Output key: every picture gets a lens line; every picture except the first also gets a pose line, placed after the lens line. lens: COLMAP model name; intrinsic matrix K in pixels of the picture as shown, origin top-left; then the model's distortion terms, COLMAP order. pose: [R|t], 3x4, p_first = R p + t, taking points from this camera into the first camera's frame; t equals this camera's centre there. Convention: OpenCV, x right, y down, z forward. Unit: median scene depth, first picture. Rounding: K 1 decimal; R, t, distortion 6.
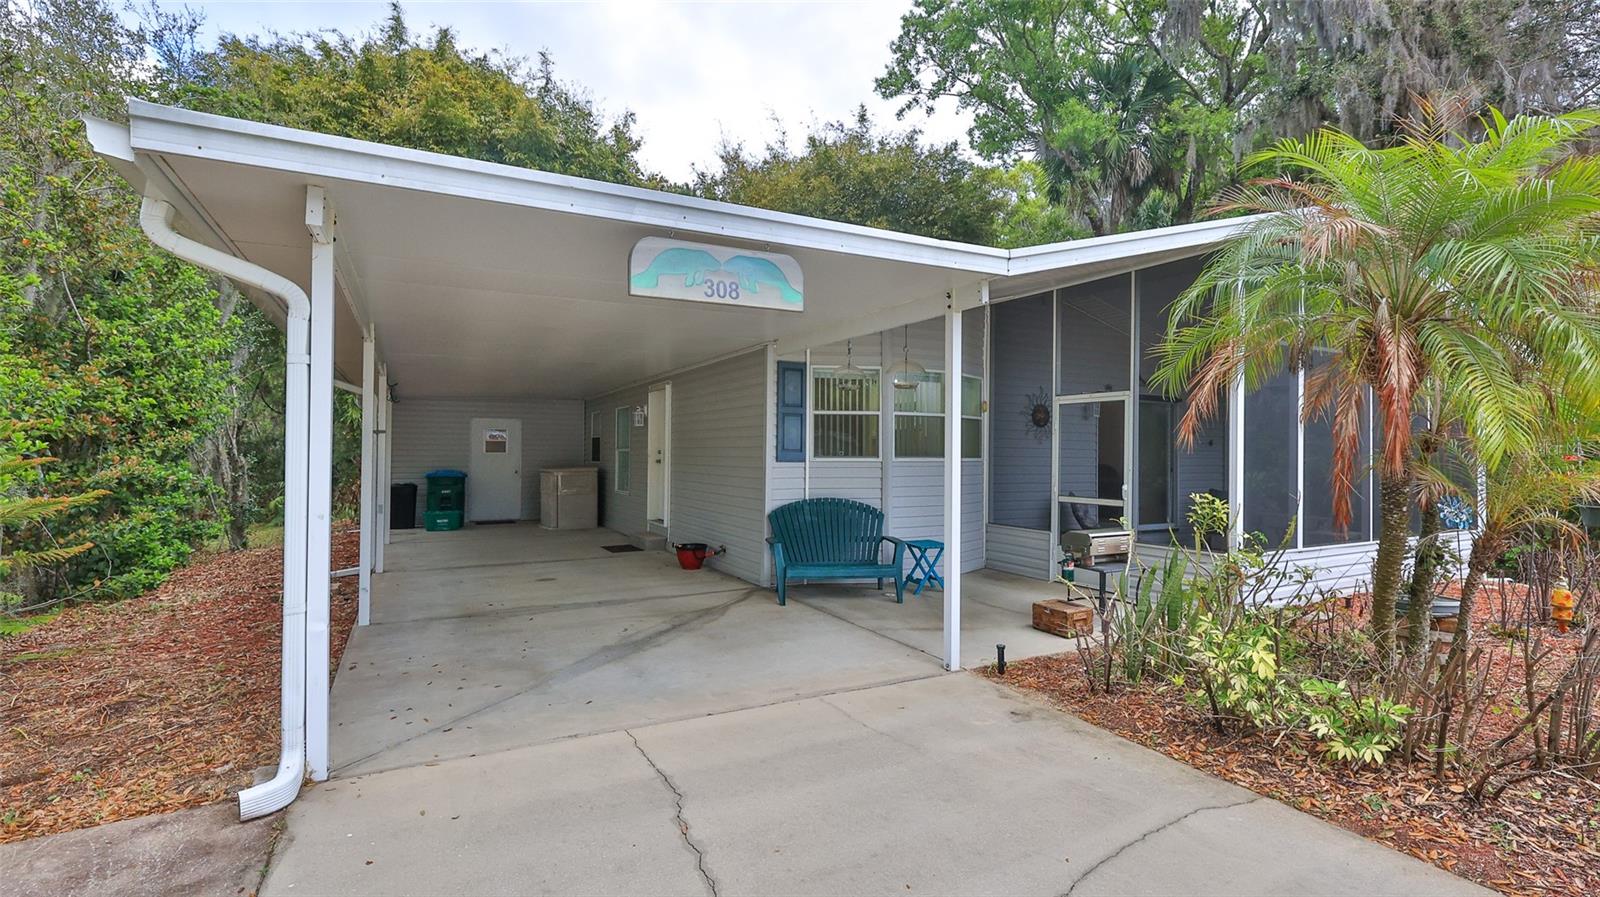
lens RADIAL K [[705.4, 0, 791.5], [0, 705.4, 448.1], [0, 0, 1]] dist [0.001859, 0.000404]
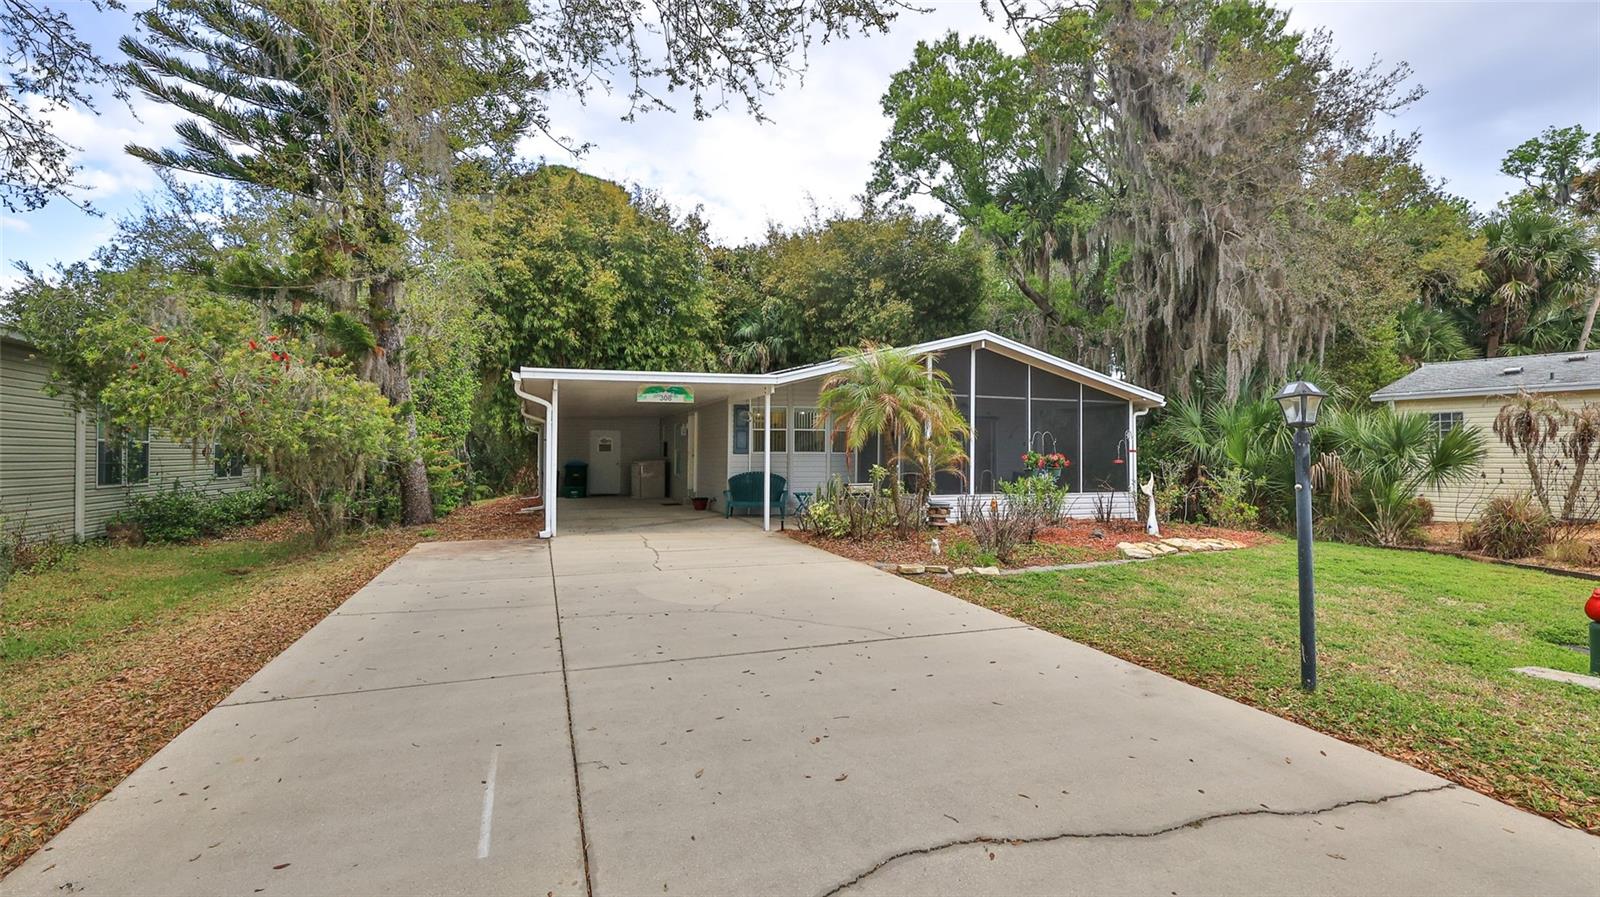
lens RADIAL K [[705.4, 0, 803.4], [0, 705.4, 447.9], [0, 0, 1]] dist [0.001859, 0.000404]
pose [[0.991687, -0.002419, -0.128655, 0.246747], [0.001985, 0.999992, -0.003496, 0.005357], [0.128662, 0.003212, 0.991683, -0.560634]]
